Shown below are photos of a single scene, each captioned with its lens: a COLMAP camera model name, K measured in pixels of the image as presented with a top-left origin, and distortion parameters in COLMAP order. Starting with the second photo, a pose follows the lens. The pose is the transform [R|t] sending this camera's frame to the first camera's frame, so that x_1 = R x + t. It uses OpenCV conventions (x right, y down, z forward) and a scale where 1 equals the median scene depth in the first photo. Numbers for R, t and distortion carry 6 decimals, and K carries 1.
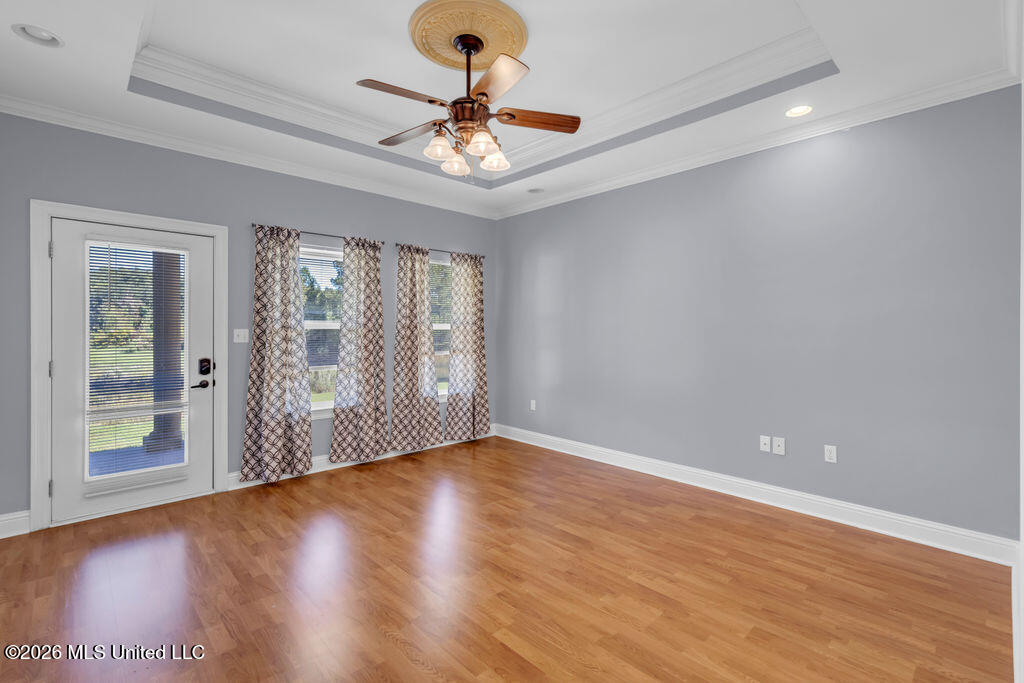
lens RADIAL K [[455.7, 0, 513.4], [0, 455.7, 335.2], [0, 0, 1]] dist [0.004282, -0.000070]
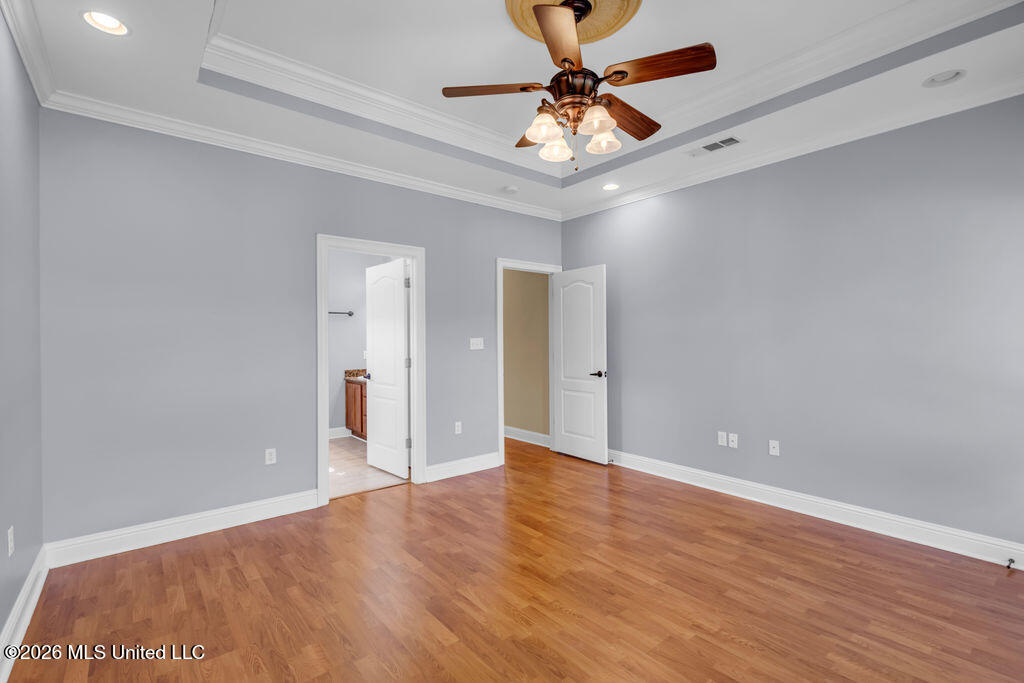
lens RADIAL K [[455.7, 0, 513.4], [0, 455.7, 335.2], [0, 0, 1]] dist [0.004282, -0.000070]
pose [[-0.997262, 0.008681, 0.073432, -0.046261], [0.008747, 0.999962, 0.000576, -0.019143], [-0.073425, 0.001217, -0.997300, 1.912404]]
